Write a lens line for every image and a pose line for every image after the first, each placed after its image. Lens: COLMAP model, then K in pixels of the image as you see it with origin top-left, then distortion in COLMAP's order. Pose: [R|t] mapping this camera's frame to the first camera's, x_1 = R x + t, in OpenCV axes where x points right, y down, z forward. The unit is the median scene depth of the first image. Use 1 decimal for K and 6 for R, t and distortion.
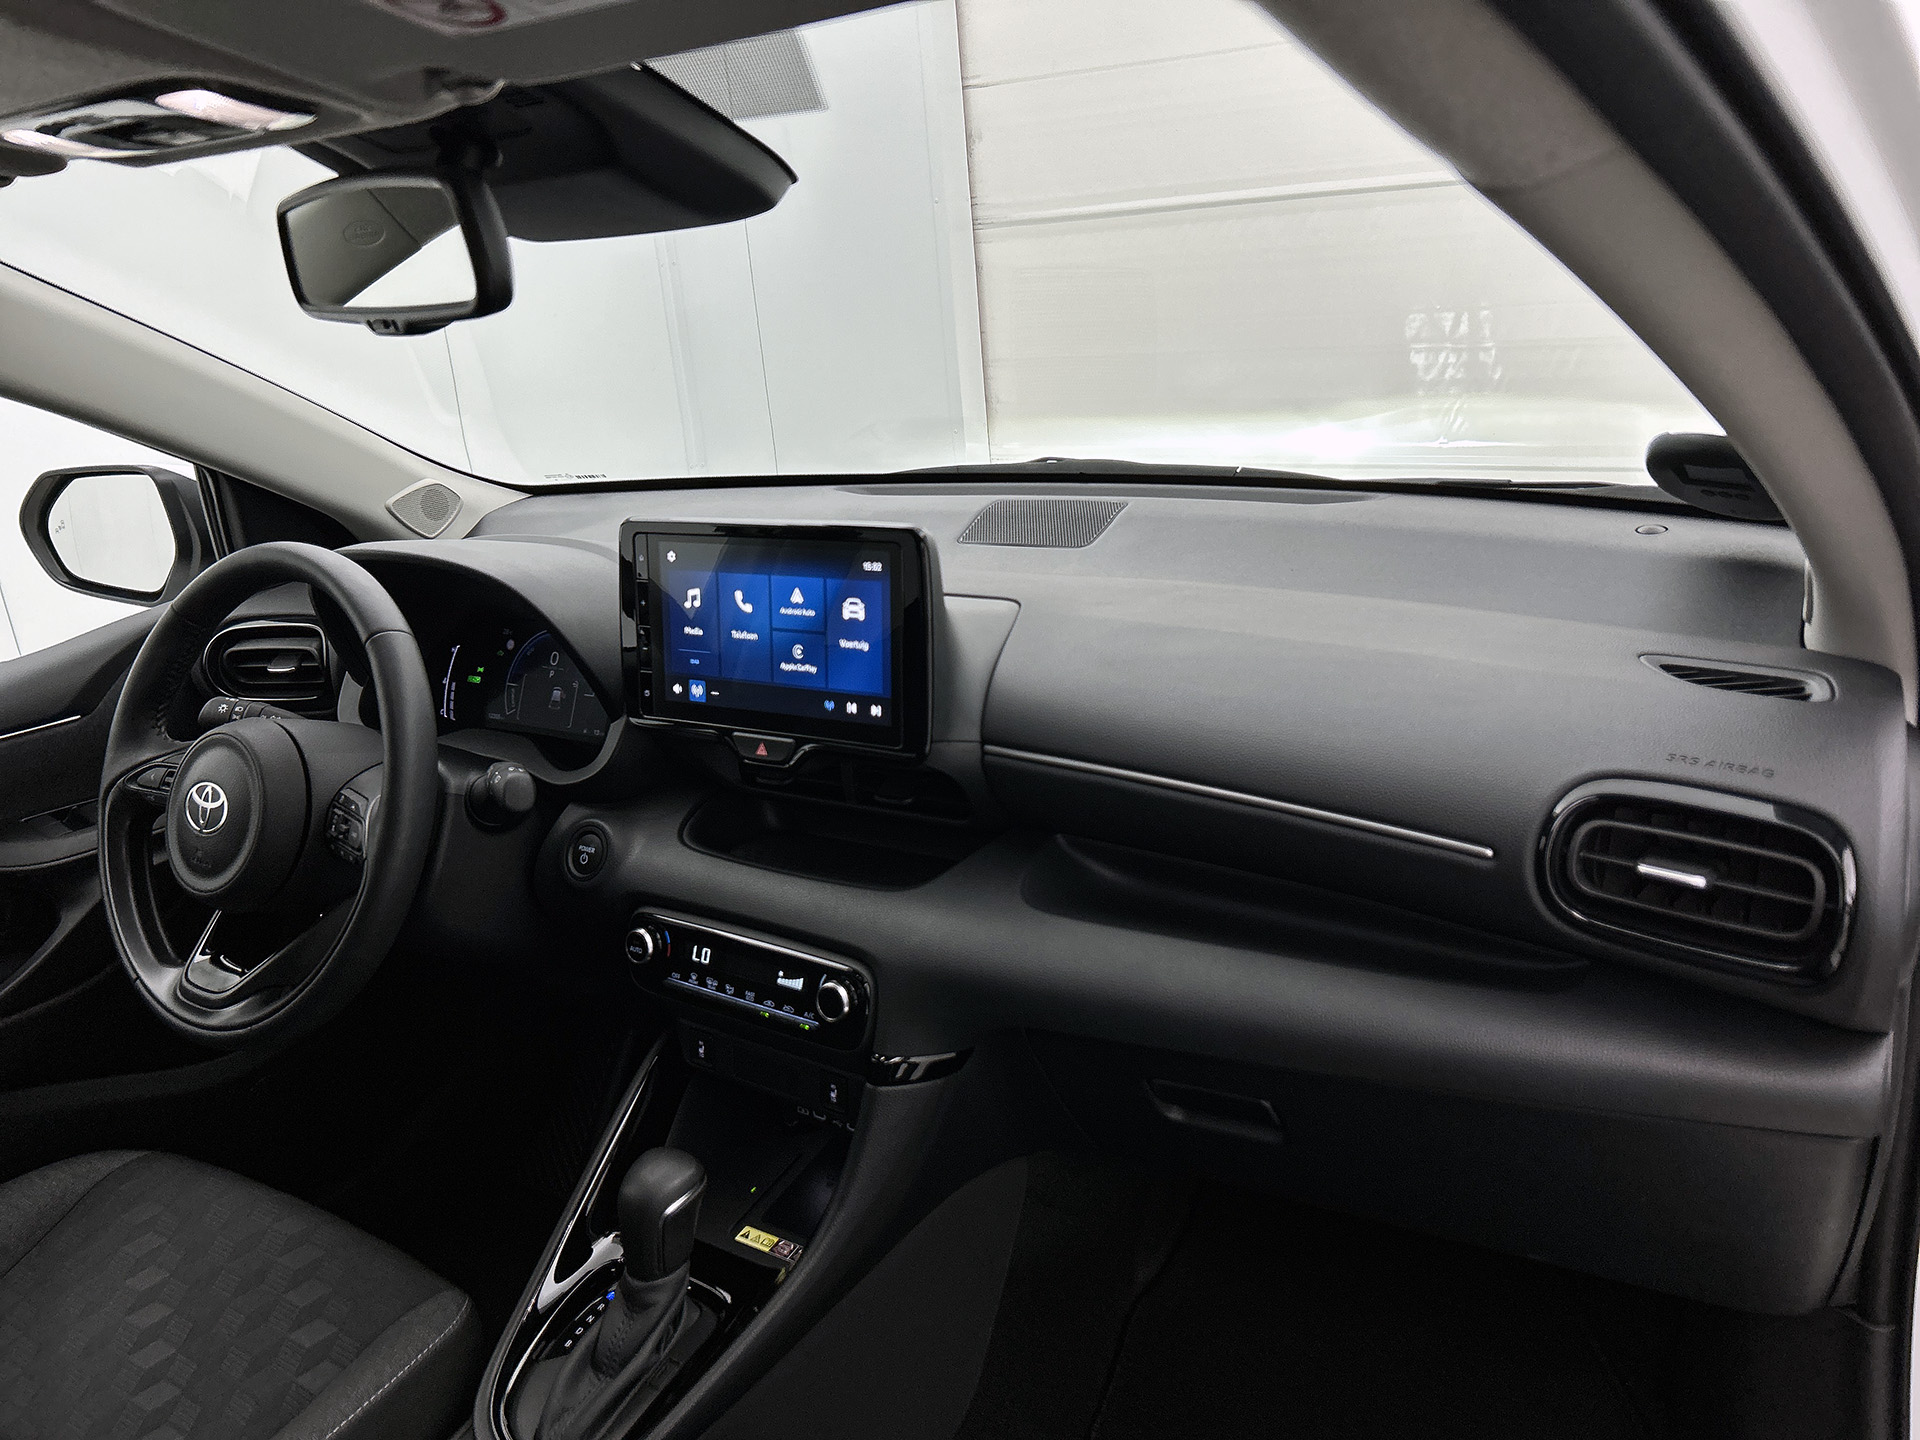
lens RADIAL K [[1485.2, 0, 951.7], [0, 1485.2, 677.1], [0, 0, 1]] dist [0.052301, -0.055674]
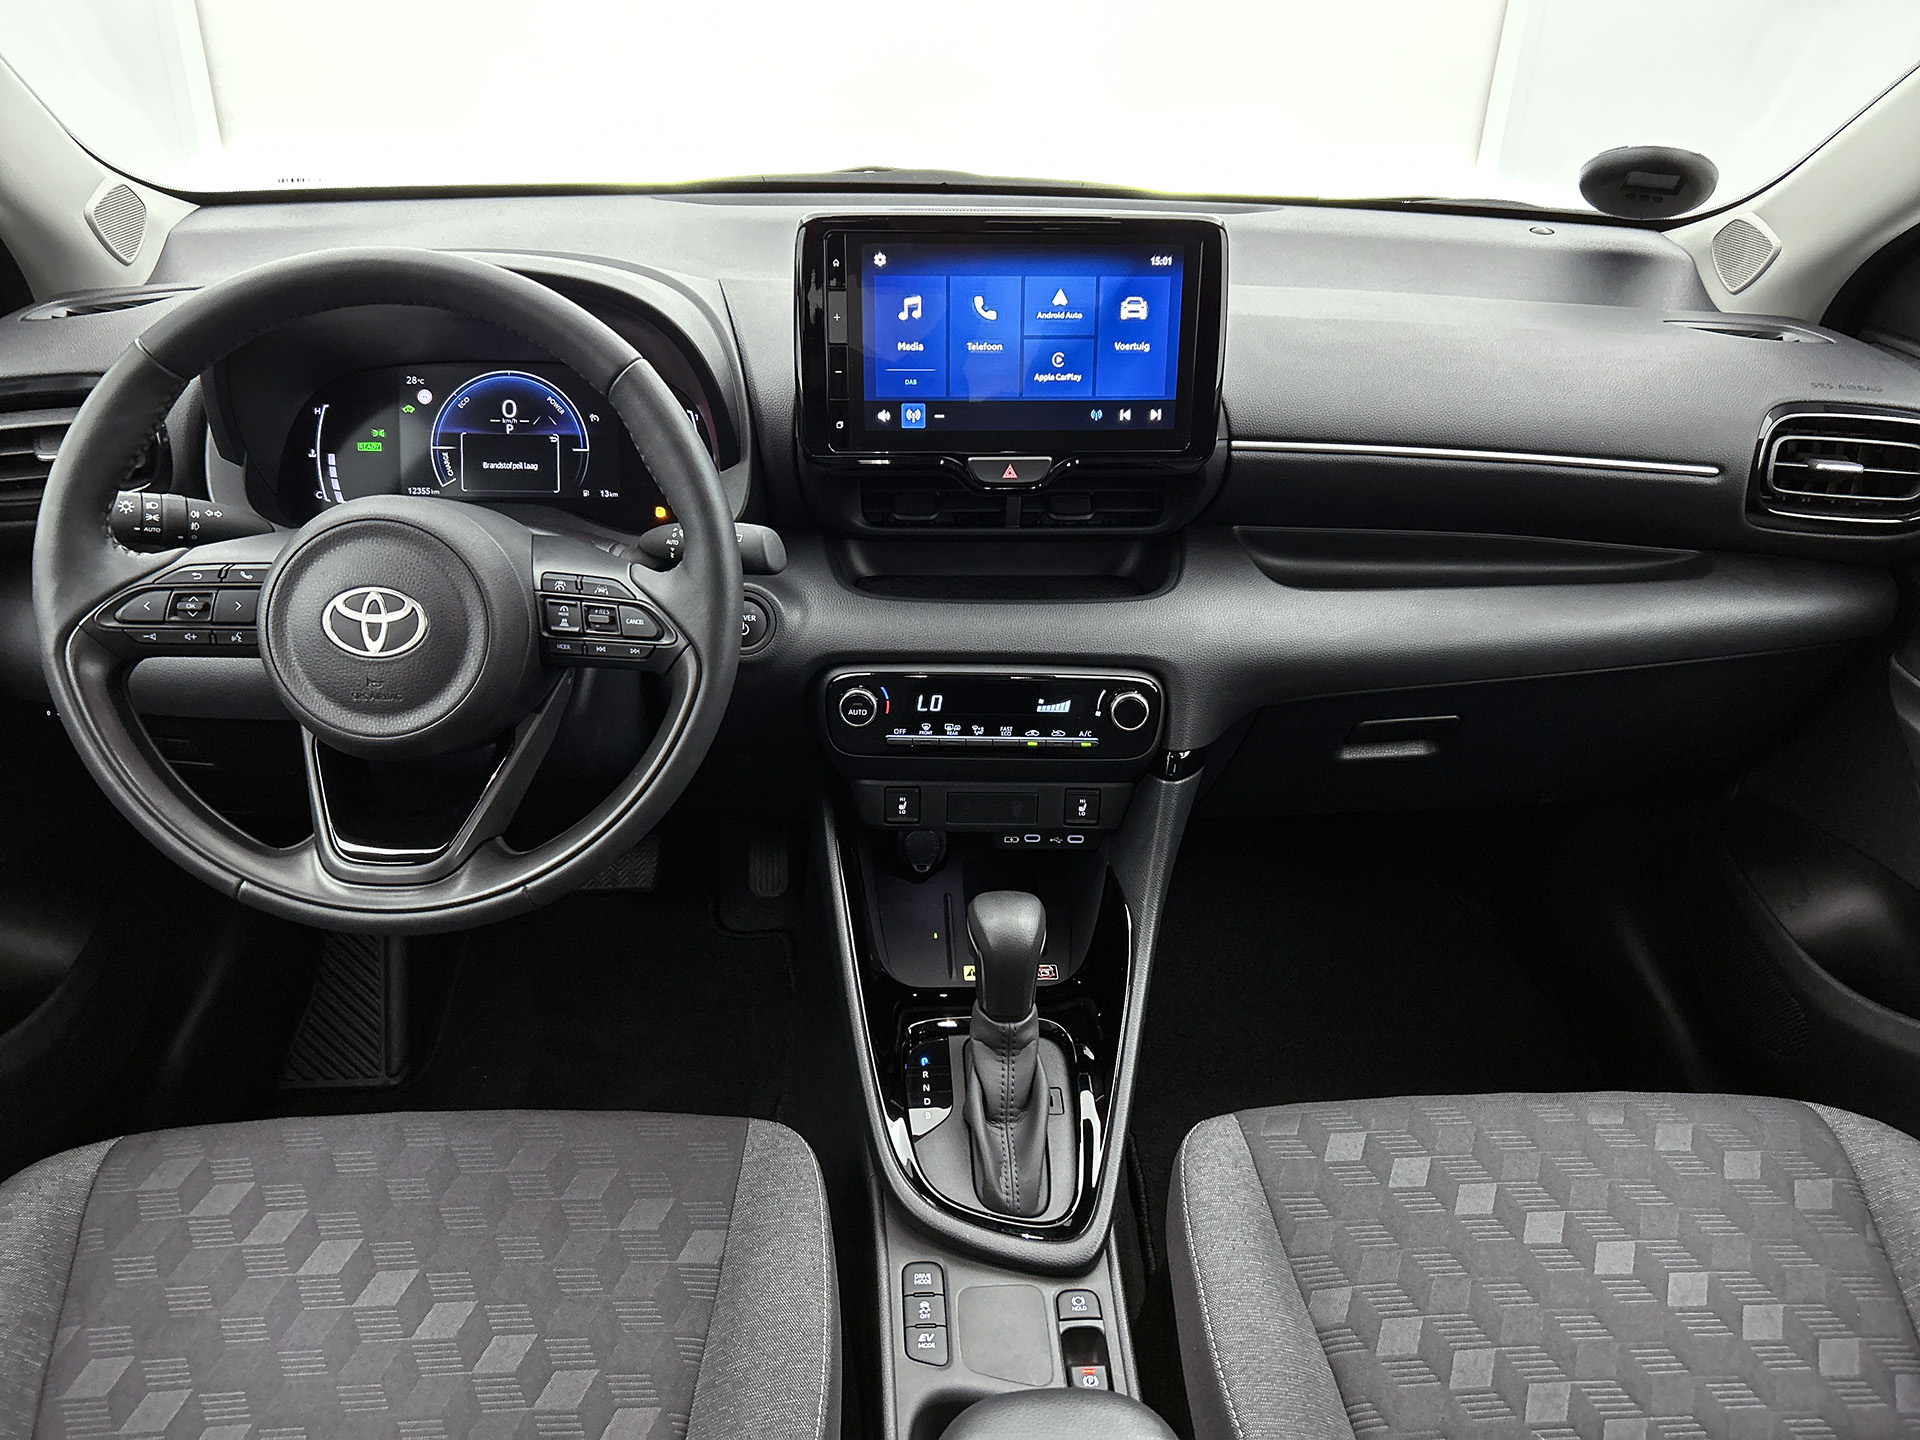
lens RADIAL K [[1485.2, 0, 957.2], [0, 1485.2, 716.2], [0, 0, 1]] dist [0.052301, -0.055674]
pose [[0.801231, -0.182148, 0.569957, -0.718257], [0.080078, 0.976613, 0.199537, 0.009656], [-0.592973, -0.114234, 0.797078, 0.254166]]
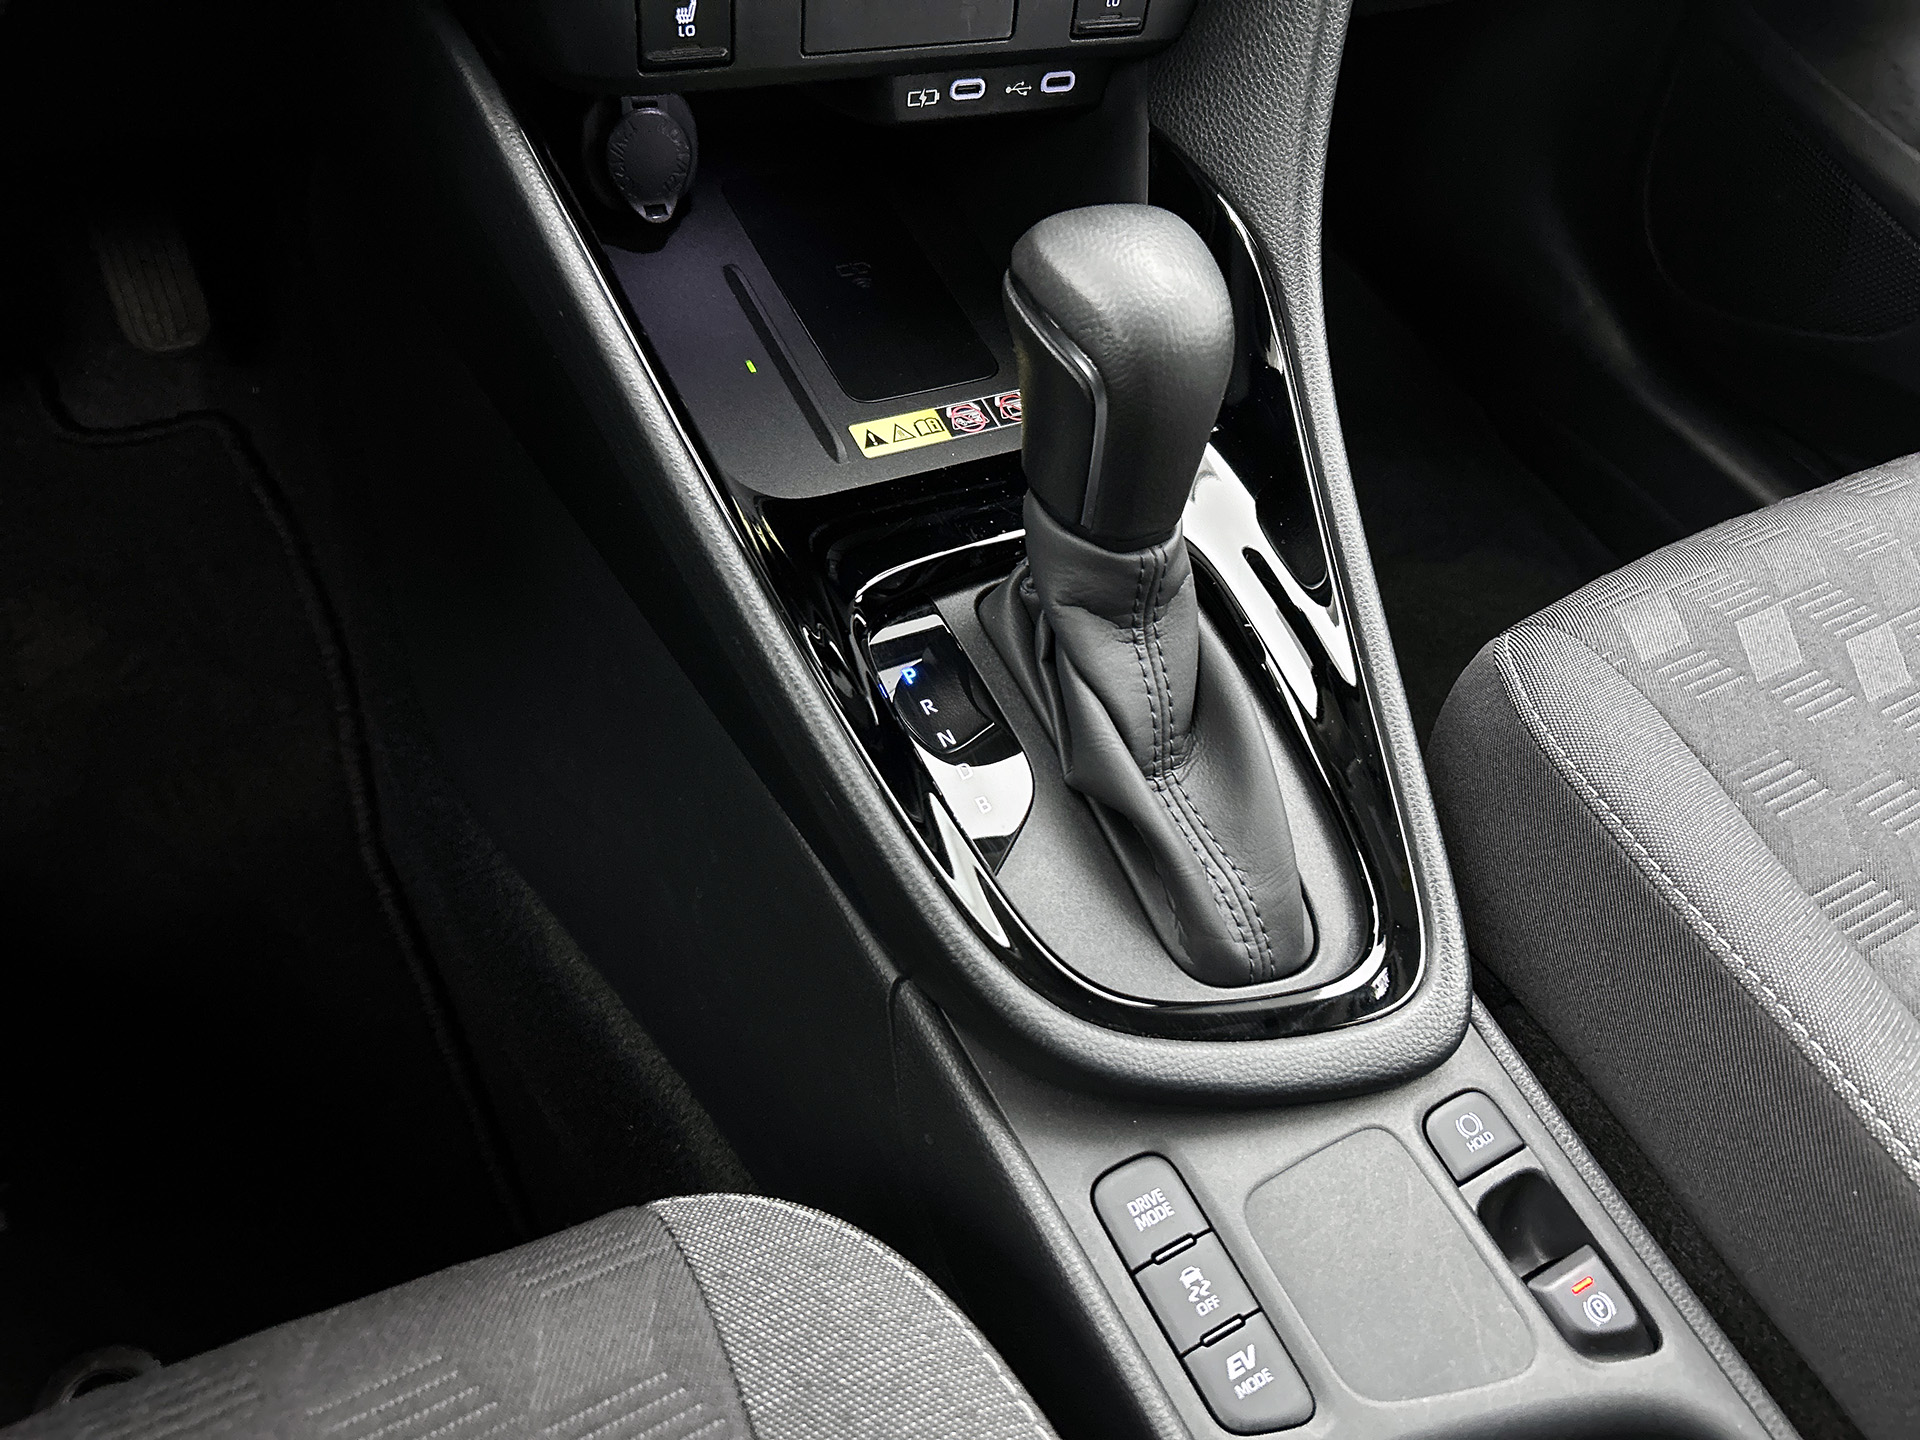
lens RADIAL K [[1485.2, 0, 1025.4], [0, 1485.2, 725.2], [0, 0, 1]] dist [0.052301, -0.055674]
pose [[0.424159, -0.560590, 0.711216, -0.501341], [0.050038, 0.798672, 0.599682, 0.194565], [-0.904204, -0.218773, 0.366815, 0.833623]]
